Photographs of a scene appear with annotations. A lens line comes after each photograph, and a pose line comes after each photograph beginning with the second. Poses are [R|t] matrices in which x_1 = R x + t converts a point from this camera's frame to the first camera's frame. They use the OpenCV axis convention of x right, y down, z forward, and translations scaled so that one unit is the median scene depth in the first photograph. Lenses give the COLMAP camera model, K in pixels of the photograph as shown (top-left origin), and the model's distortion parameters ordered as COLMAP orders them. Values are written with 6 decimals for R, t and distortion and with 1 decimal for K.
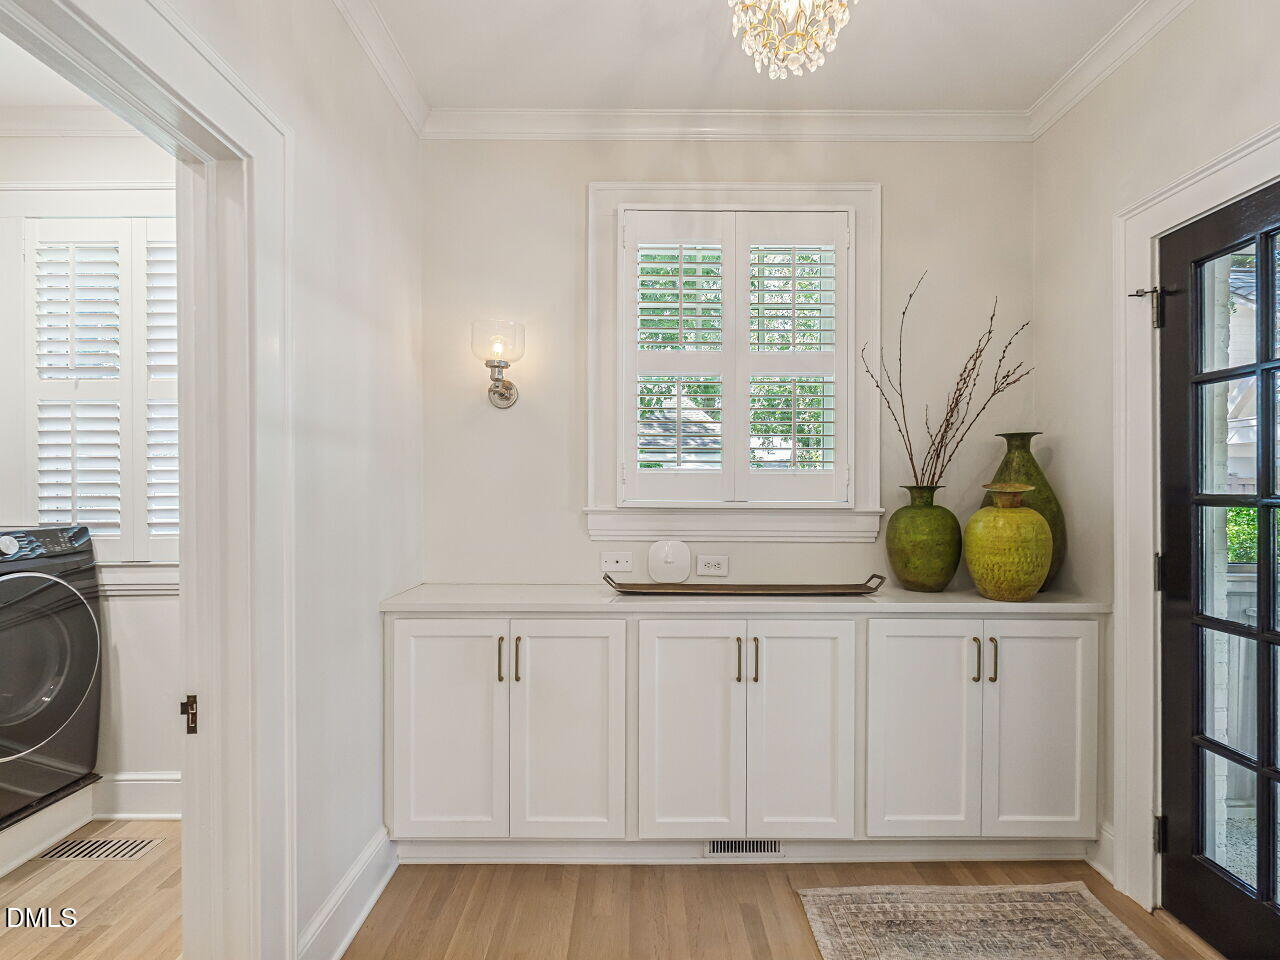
lens RADIAL K [[647.5, 0, 641.6], [0, 647.5, 485.4], [0, 0, 1]] dist [-0.001192, 0.000751]
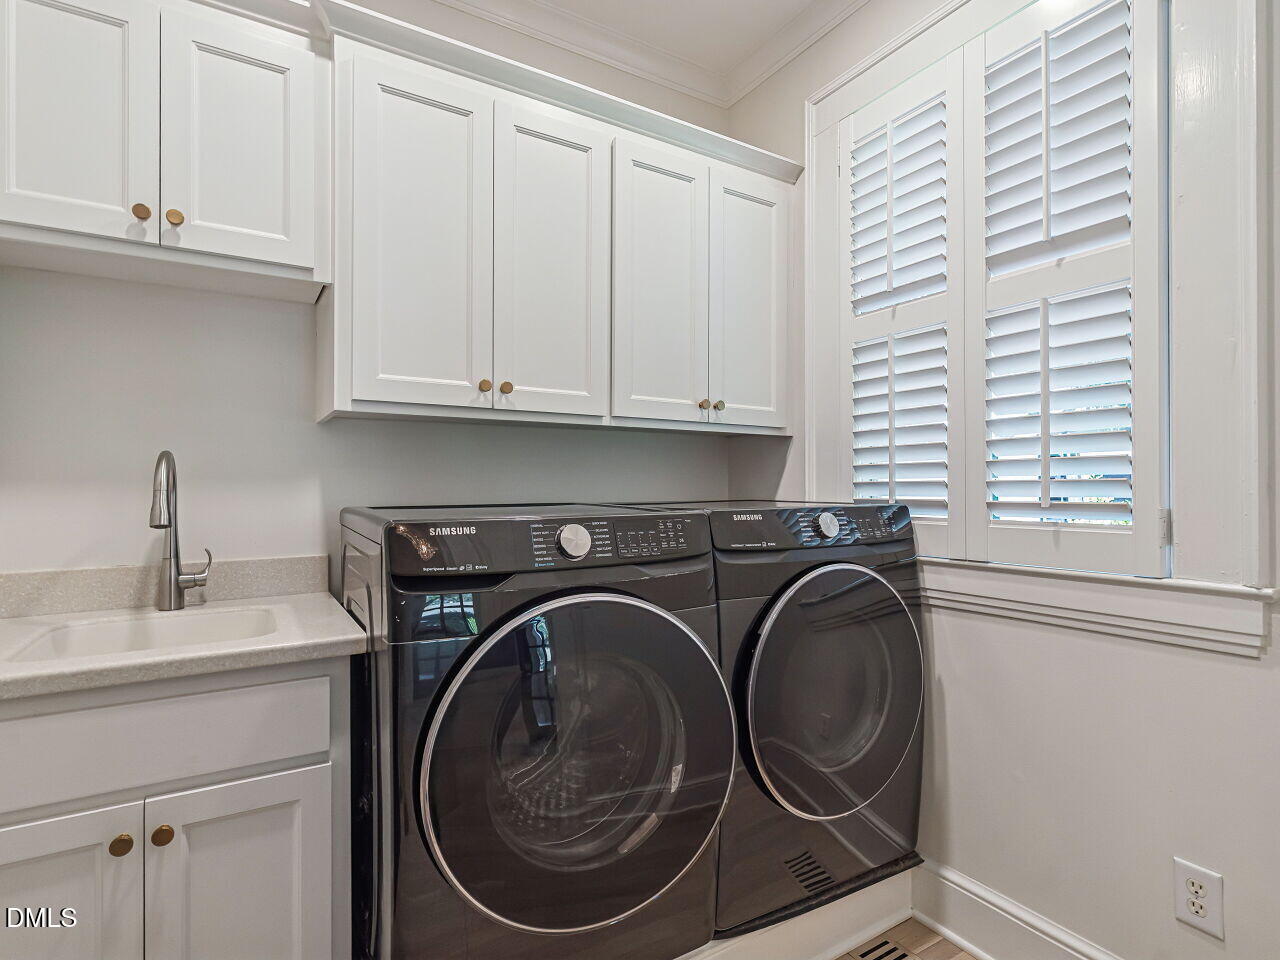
lens RADIAL K [[647.5, 0, 641.6], [0, 647.5, 485.4], [0, 0, 1]] dist [-0.001192, 0.000751]
pose [[0.507954, 0.004253, -0.861374, -0.385865], [0.001522, 0.999982, 0.005835, 0.036581], [0.861383, -0.004275, 0.507939, 0.379484]]
